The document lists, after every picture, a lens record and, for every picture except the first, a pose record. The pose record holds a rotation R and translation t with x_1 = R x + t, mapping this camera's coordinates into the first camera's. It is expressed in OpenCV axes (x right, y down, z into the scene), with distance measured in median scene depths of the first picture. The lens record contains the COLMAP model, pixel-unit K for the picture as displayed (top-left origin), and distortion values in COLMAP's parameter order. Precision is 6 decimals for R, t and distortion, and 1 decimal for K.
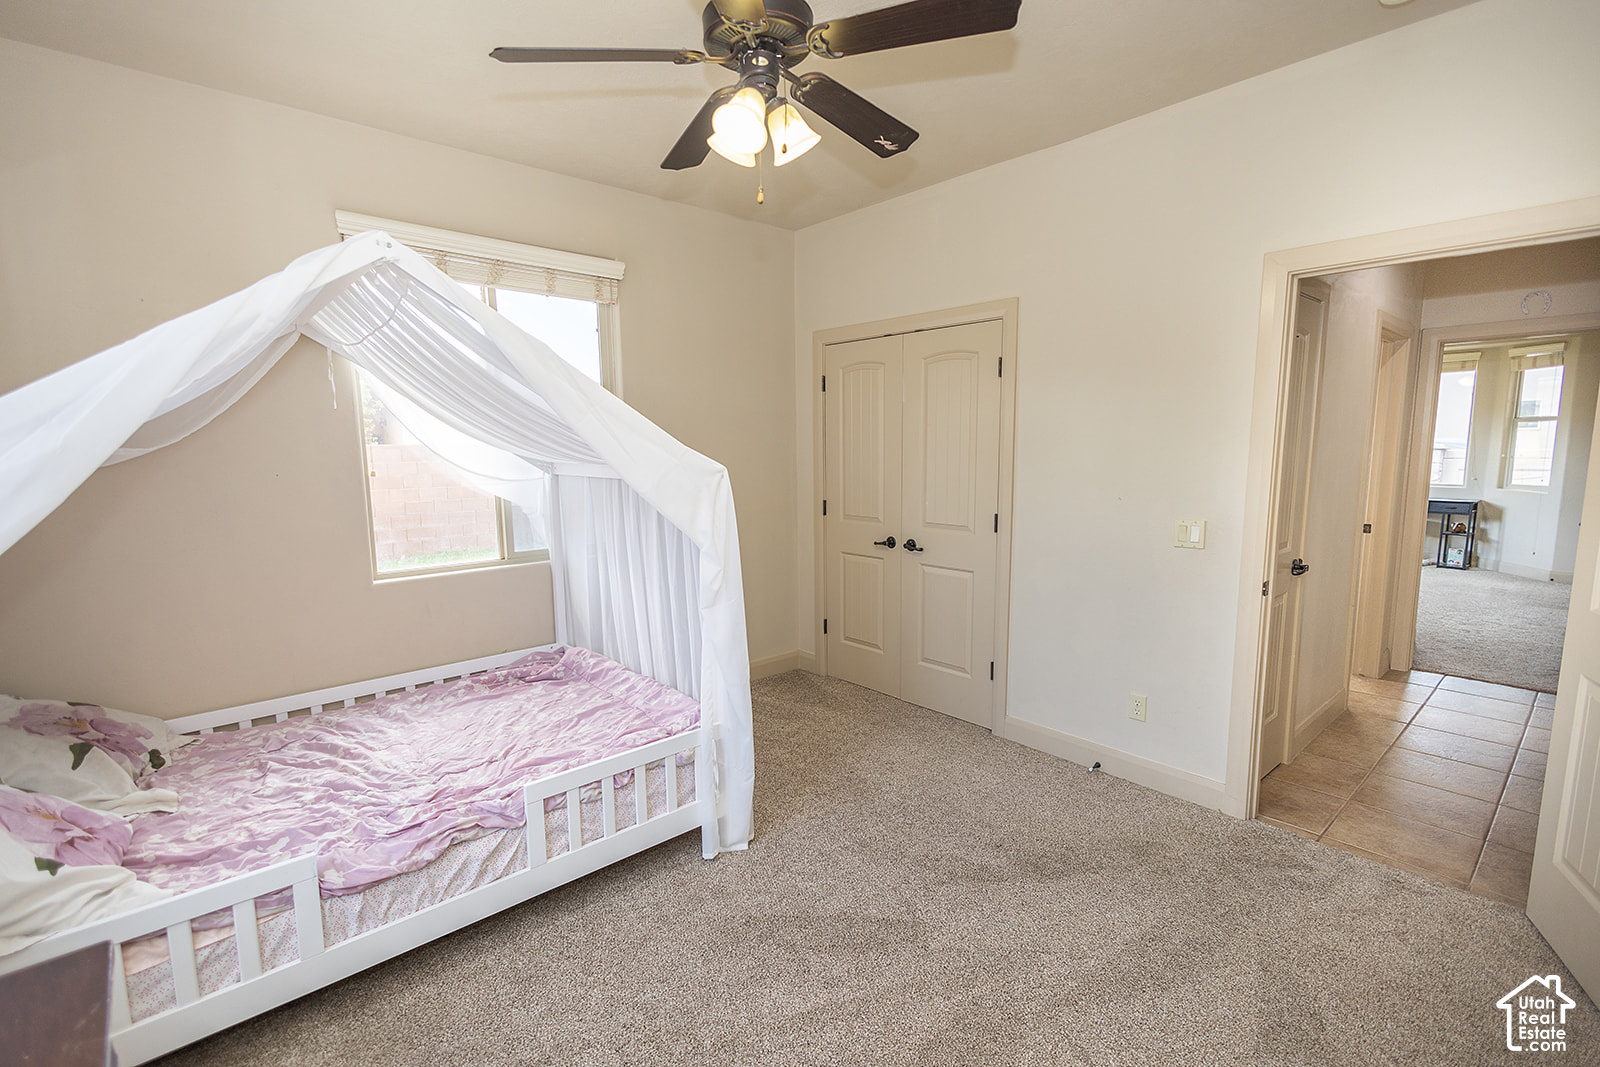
lens RADIAL K [[735.2, 0, 803.2], [0, 735.2, 536.8], [0, 0, 1]] dist [0.002208, -0.000207]
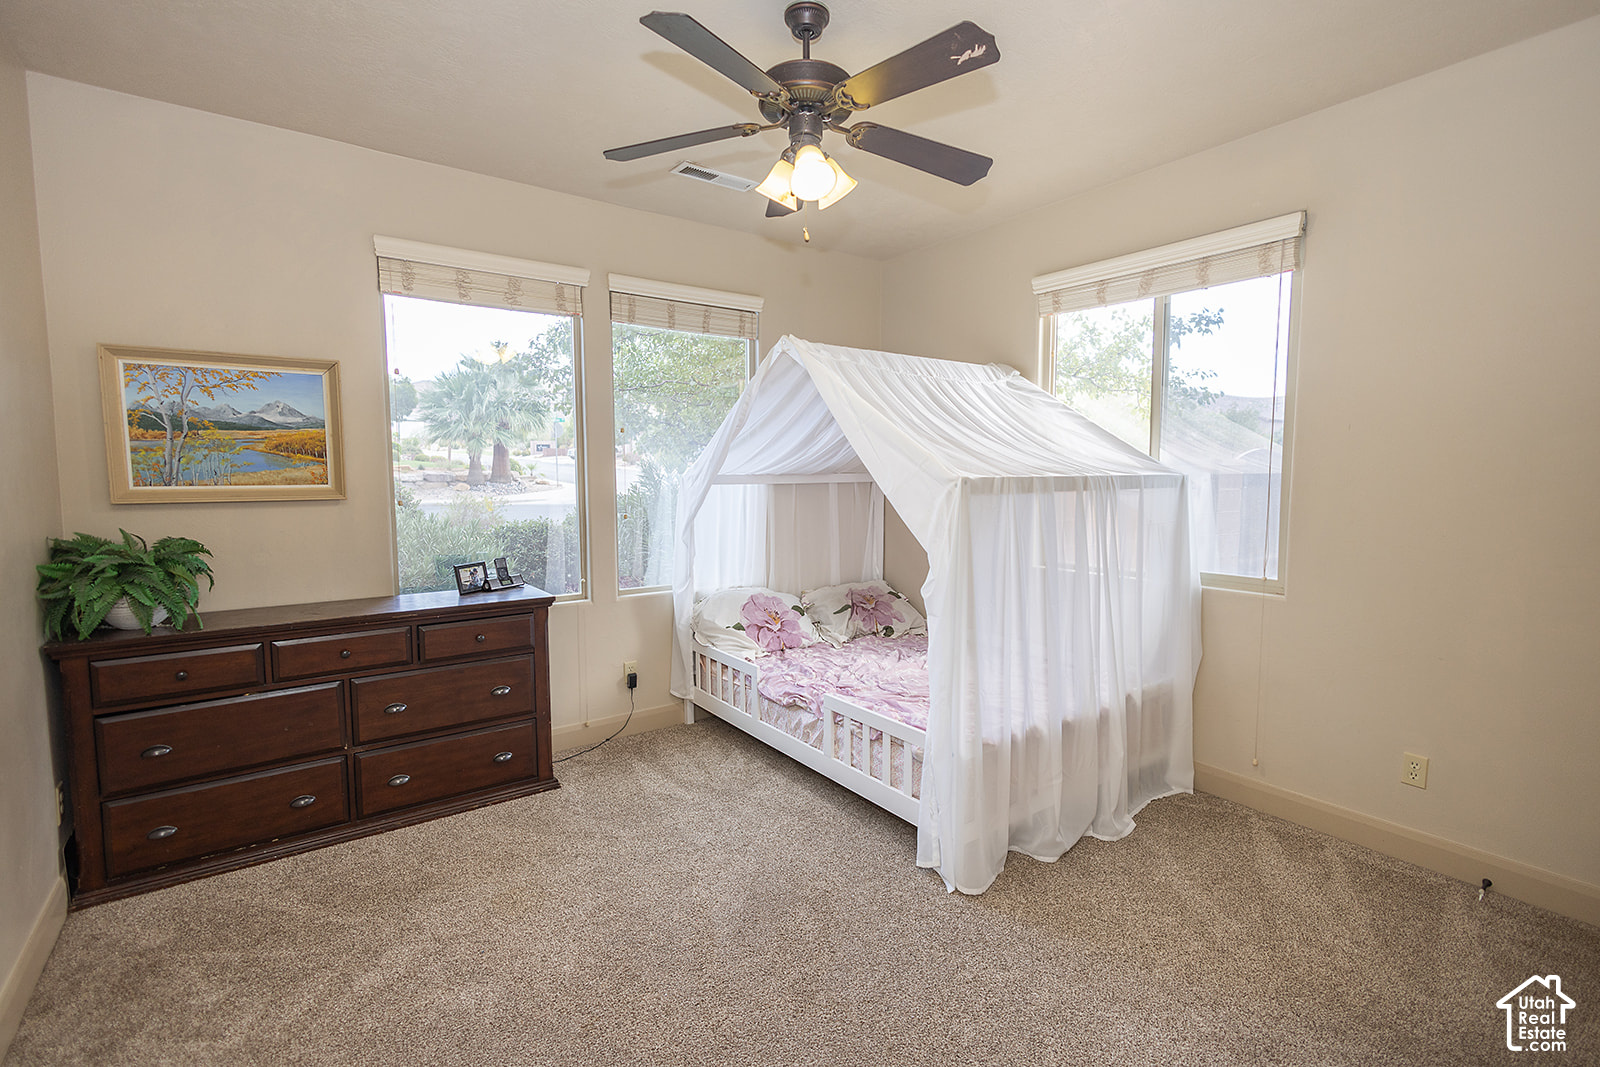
lens RADIAL K [[735.2, 0, 803.7], [0, 735.2, 532.2], [0, 0, 1]] dist [0.002208, -0.000207]
pose [[-0.112235, 0.096094, -0.989024, 0.958391], [-0.121976, 0.986454, 0.109687, -0.116904], [0.986167, 0.132948, -0.098993, 1.007162]]
